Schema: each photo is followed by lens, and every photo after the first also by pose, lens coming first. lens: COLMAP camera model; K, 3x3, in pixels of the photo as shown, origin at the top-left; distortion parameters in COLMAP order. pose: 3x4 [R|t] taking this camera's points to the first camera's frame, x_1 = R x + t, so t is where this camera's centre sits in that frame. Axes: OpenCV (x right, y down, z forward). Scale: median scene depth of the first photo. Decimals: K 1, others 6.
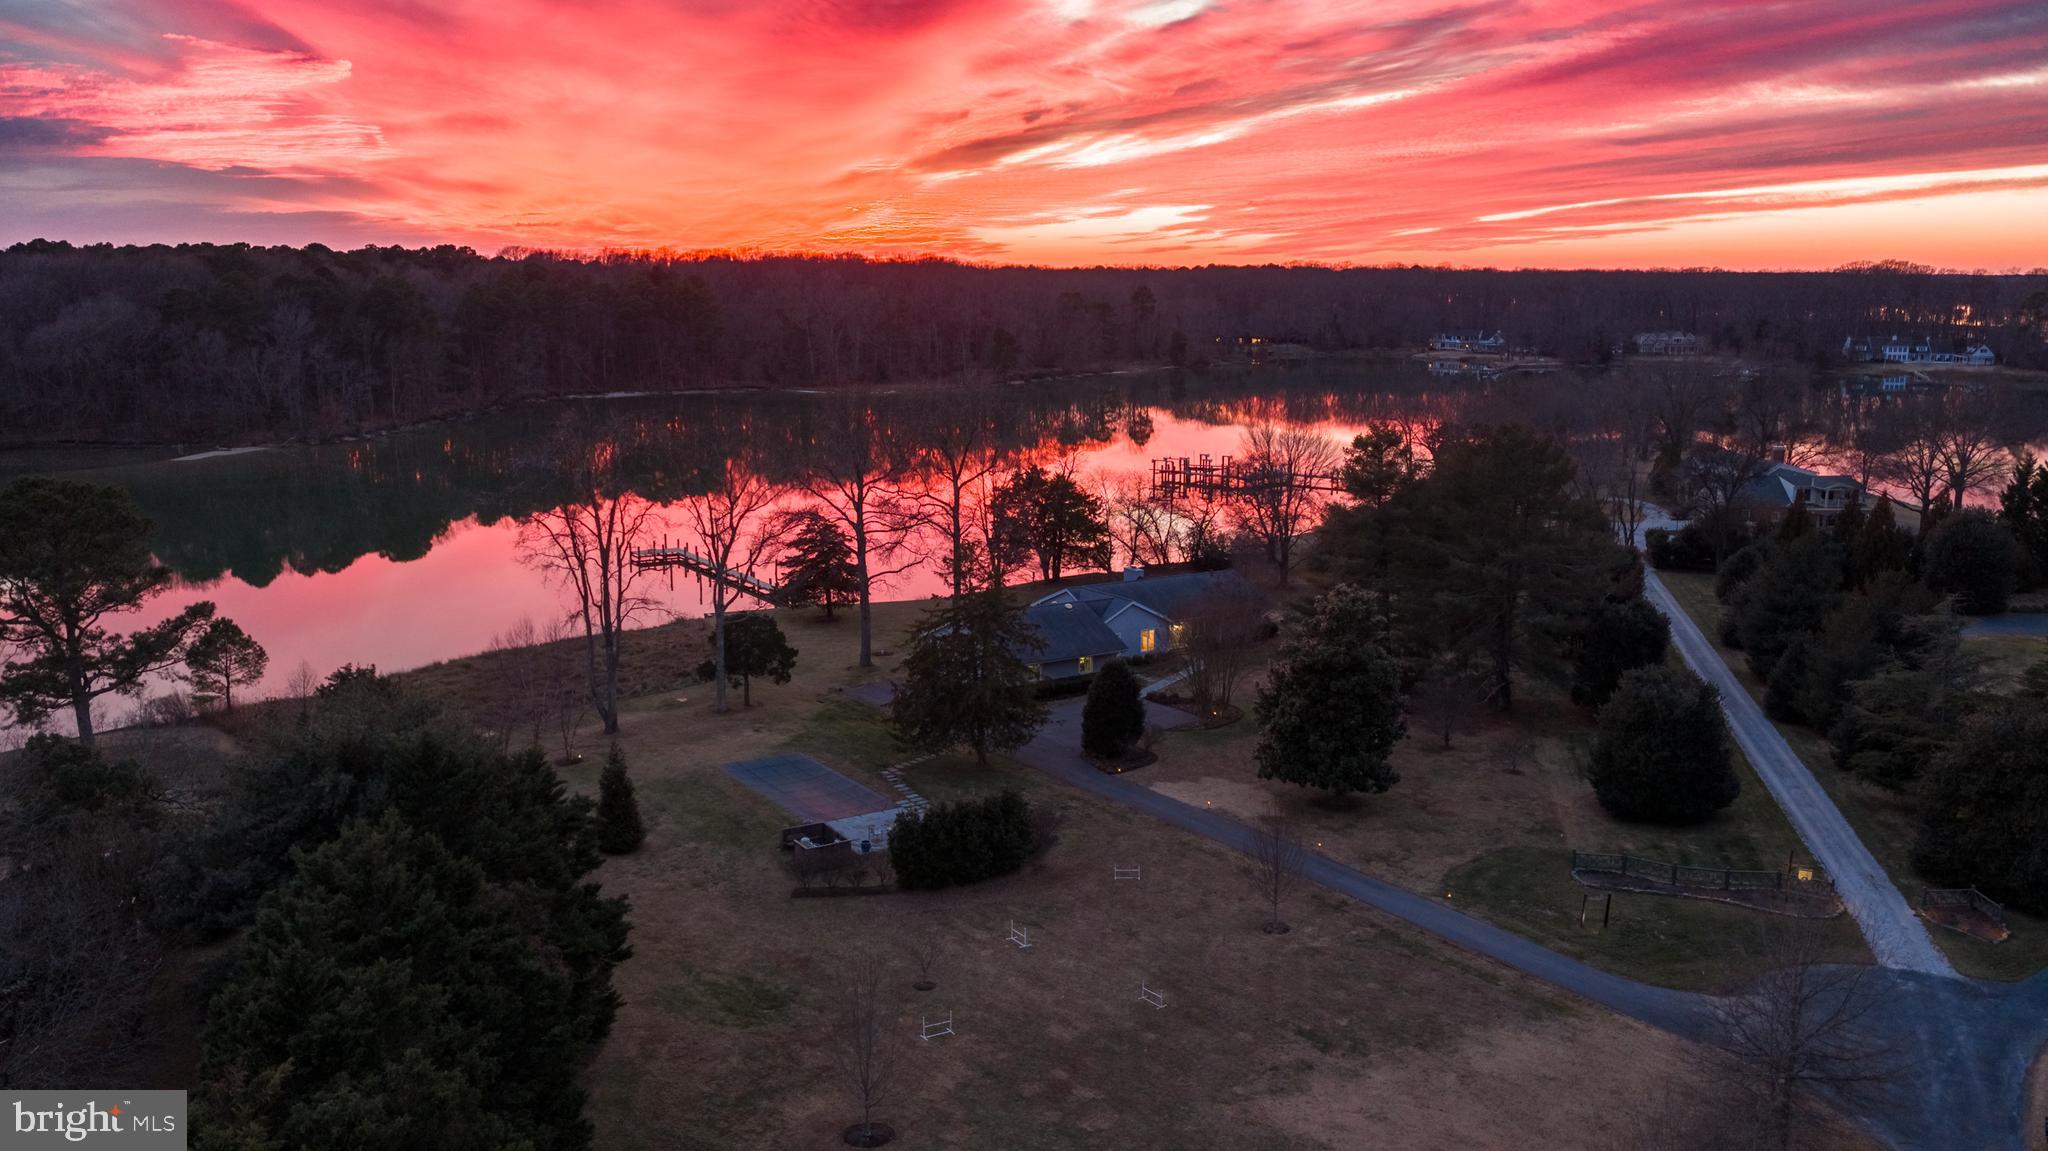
lens RADIAL K [[1699.9, 0, 1028.6], [0, 1699.9, 569.3], [0, 0, 1]] dist [0.030717, -0.072797]
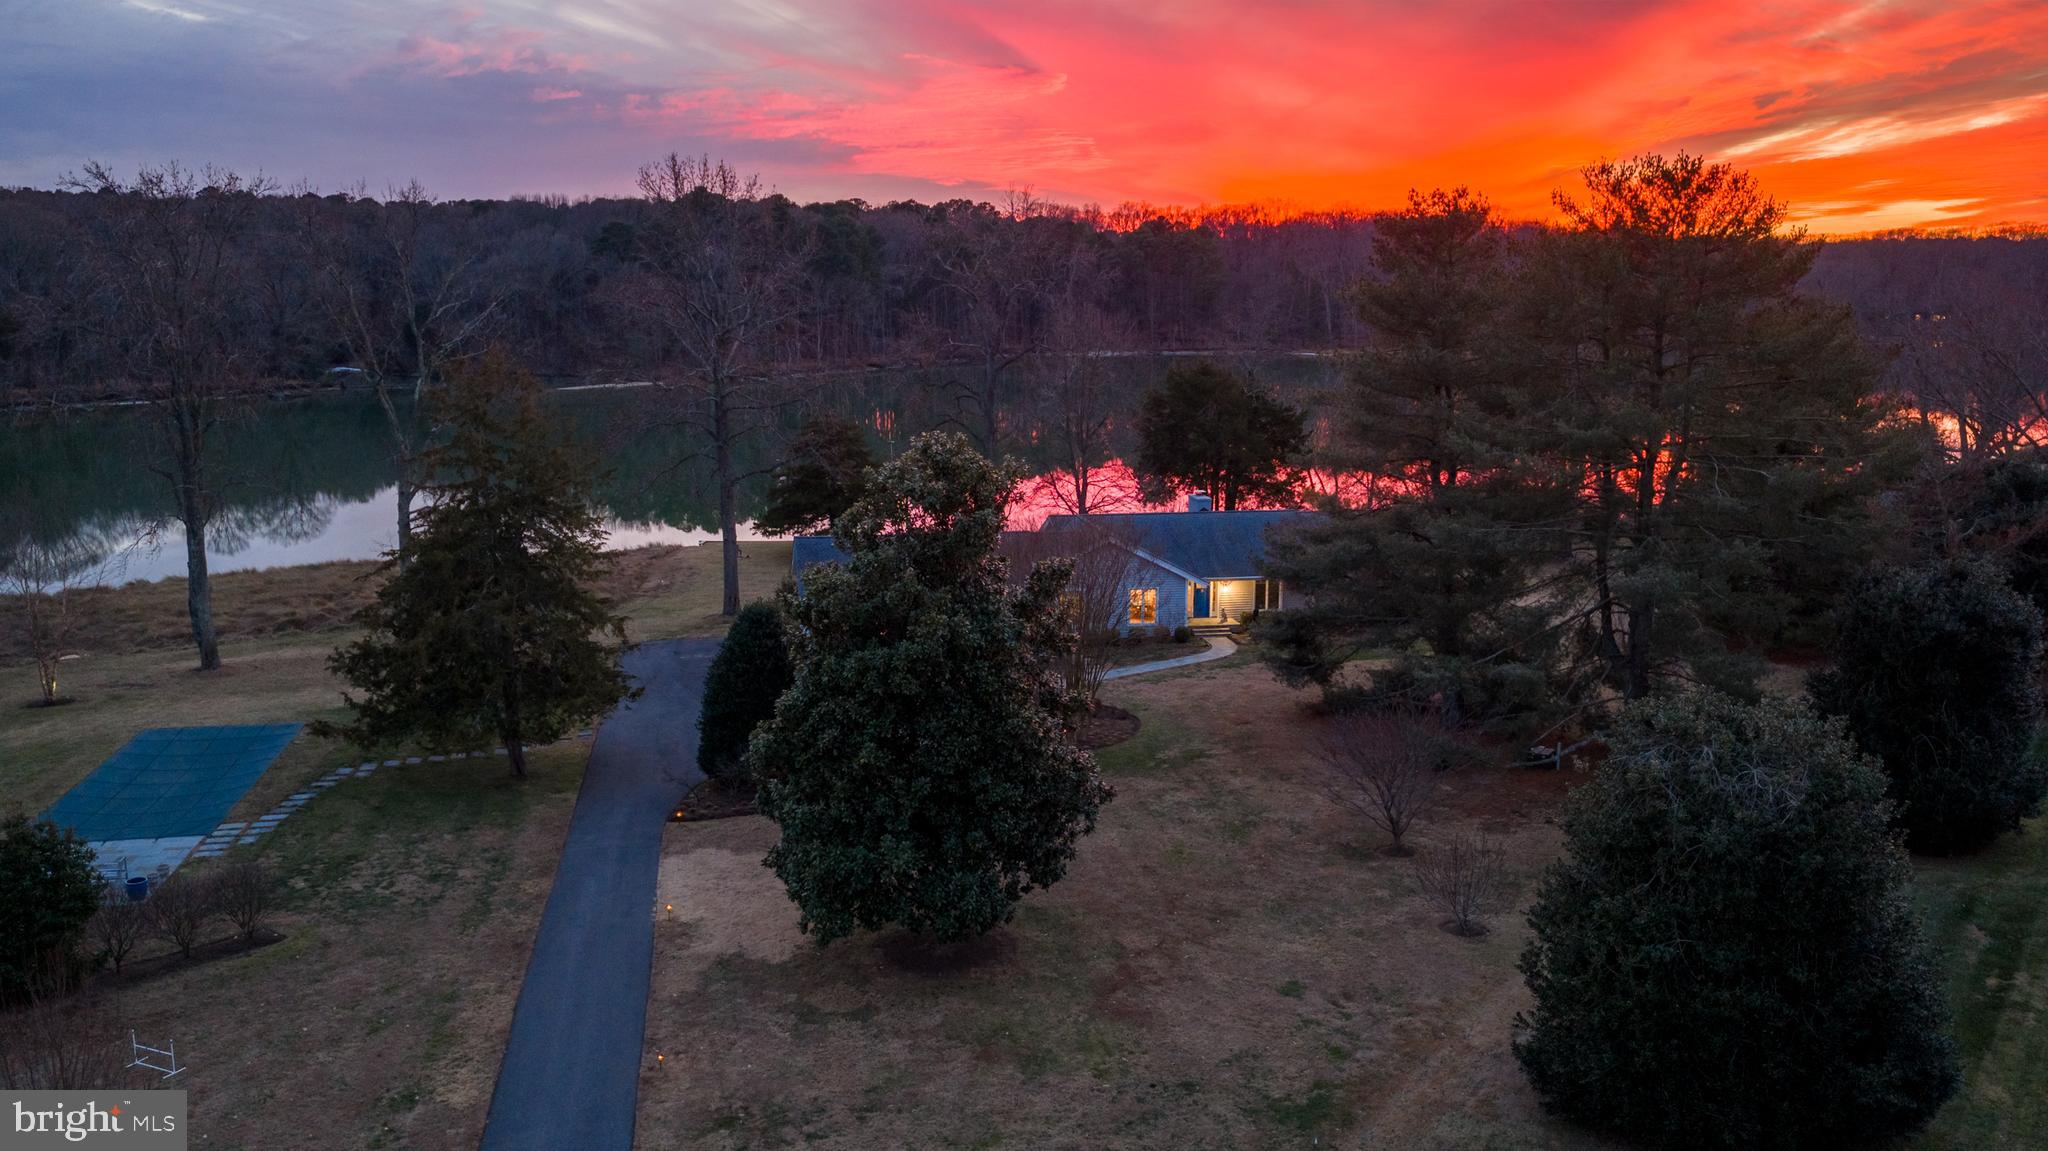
lens RADIAL K [[1699.9, 0, 1028.6], [0, 1699.9, 569.3], [0, 0, 1]] dist [0.030717, -0.072797]
pose [[0.922652, 0.062693, -0.380503, 0.187510], [-0.063938, 0.997910, 0.009380, 0.018860], [0.380295, 0.015674, 0.924732, 0.316762]]
